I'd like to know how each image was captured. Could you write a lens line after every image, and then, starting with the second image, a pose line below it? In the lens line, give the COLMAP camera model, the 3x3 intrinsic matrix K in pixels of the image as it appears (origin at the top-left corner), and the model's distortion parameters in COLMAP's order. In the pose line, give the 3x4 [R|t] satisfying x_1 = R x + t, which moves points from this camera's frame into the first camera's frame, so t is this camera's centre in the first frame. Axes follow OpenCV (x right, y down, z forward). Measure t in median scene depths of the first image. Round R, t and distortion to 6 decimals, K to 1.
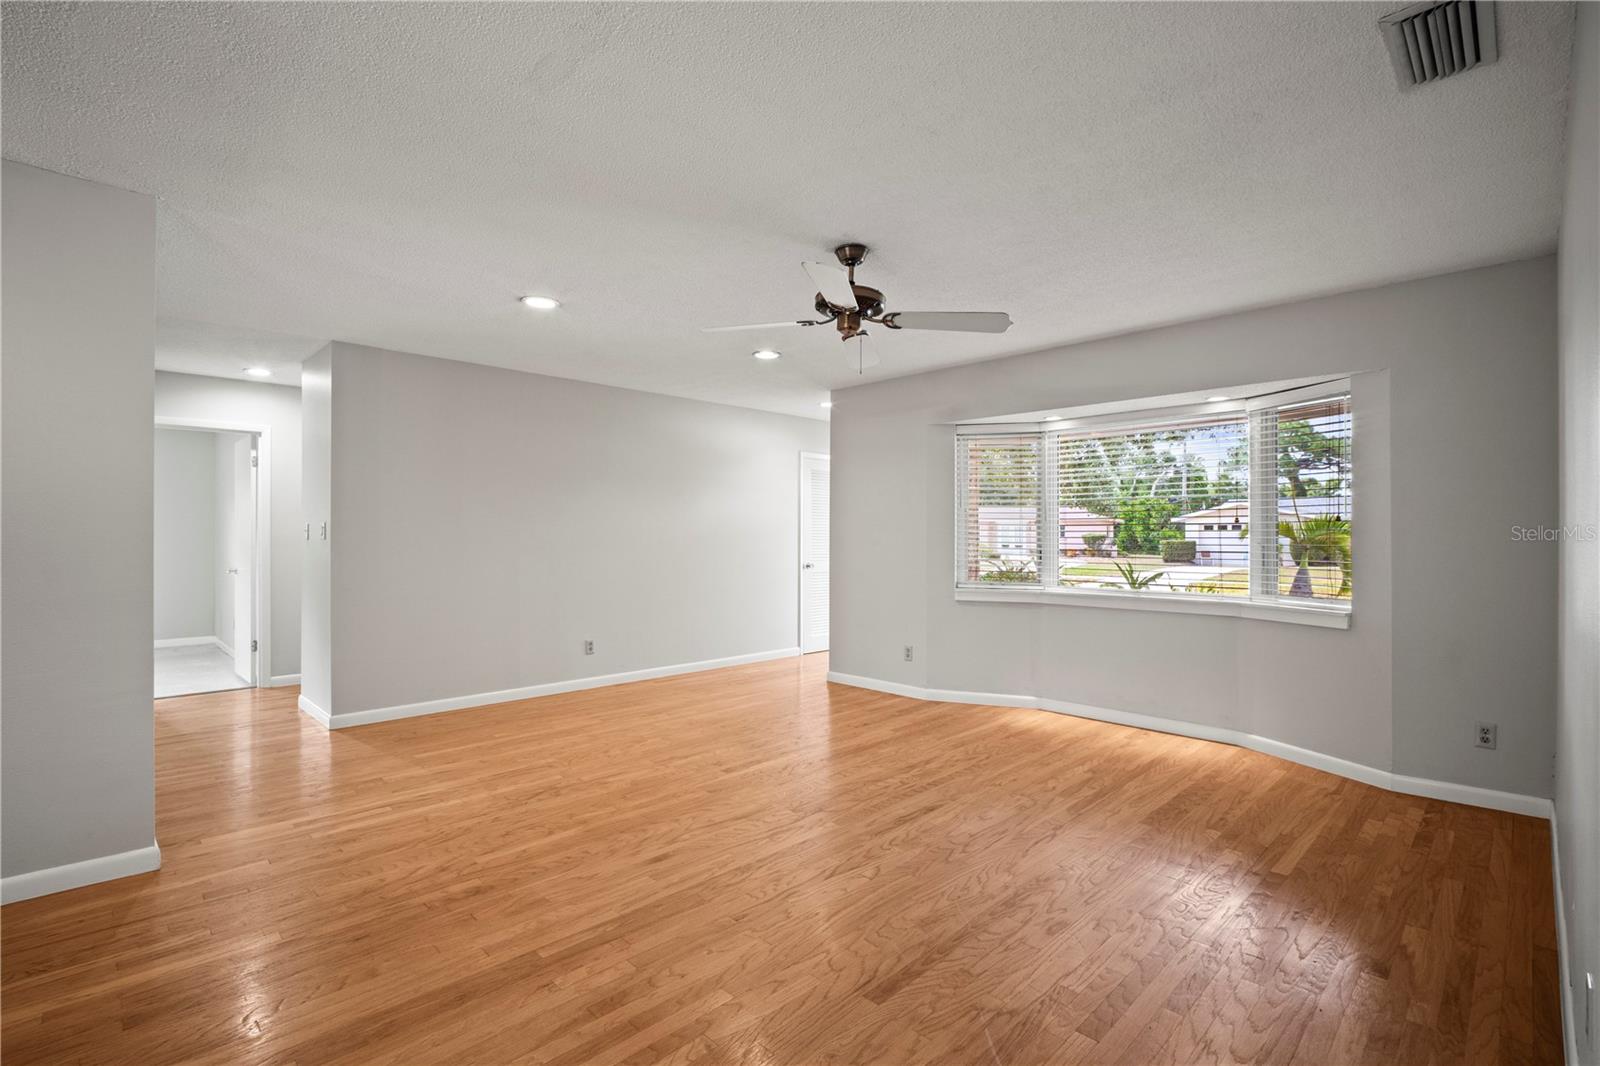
lens RADIAL K [[737.1, 0, 792.4], [0, 737.1, 533.8], [0, 0, 1]] dist [-0.000039, -0.007379]
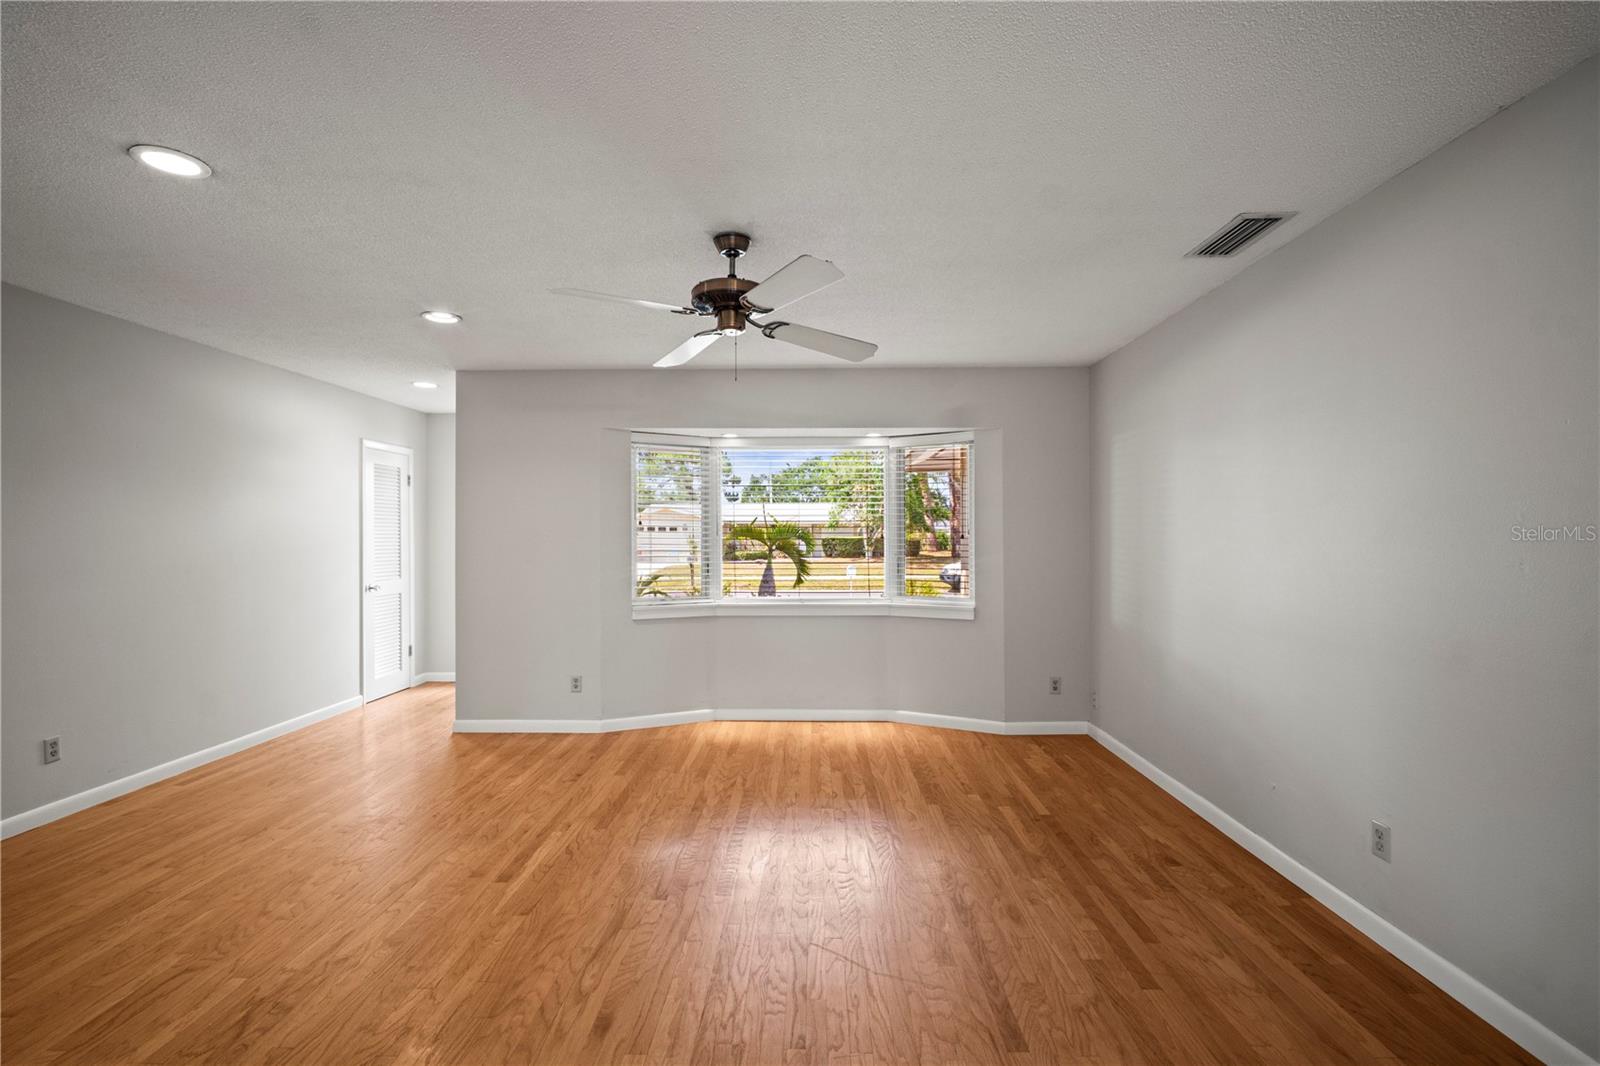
lens RADIAL K [[737.1, 0, 809.2], [0, 737.1, 539.7], [0, 0, 1]] dist [-0.000039, -0.007379]
pose [[0.711195, -0.007518, 0.702955, -0.388964], [0.000925, 0.999952, 0.009759, -0.028890], [-0.702994, -0.006290, 0.711168, 0.253903]]
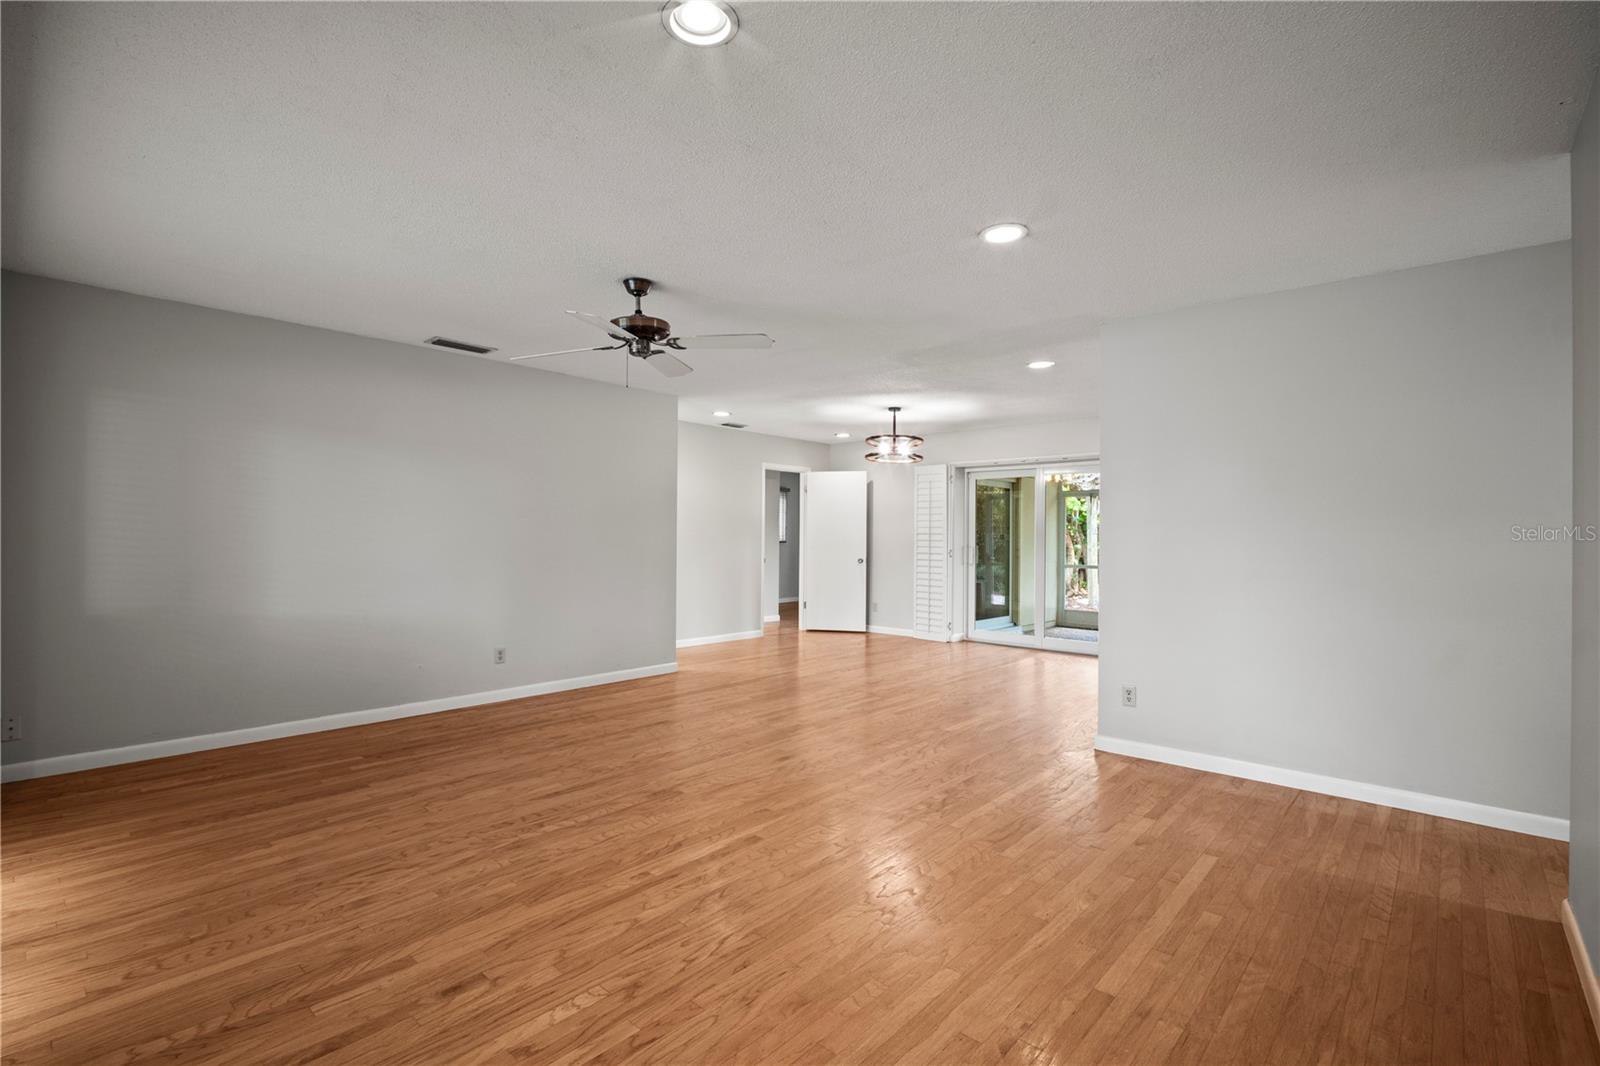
lens RADIAL K [[737.1, 0, 787.4], [0, 737.1, 536.2], [0, 0, 1]] dist [-0.000039, -0.007379]
pose [[-0.998754, -0.011436, -0.048572, -0.081635], [-0.011032, 0.999902, -0.008591, 0.012929], [0.048665, -0.008044, -0.998783, 1.765547]]
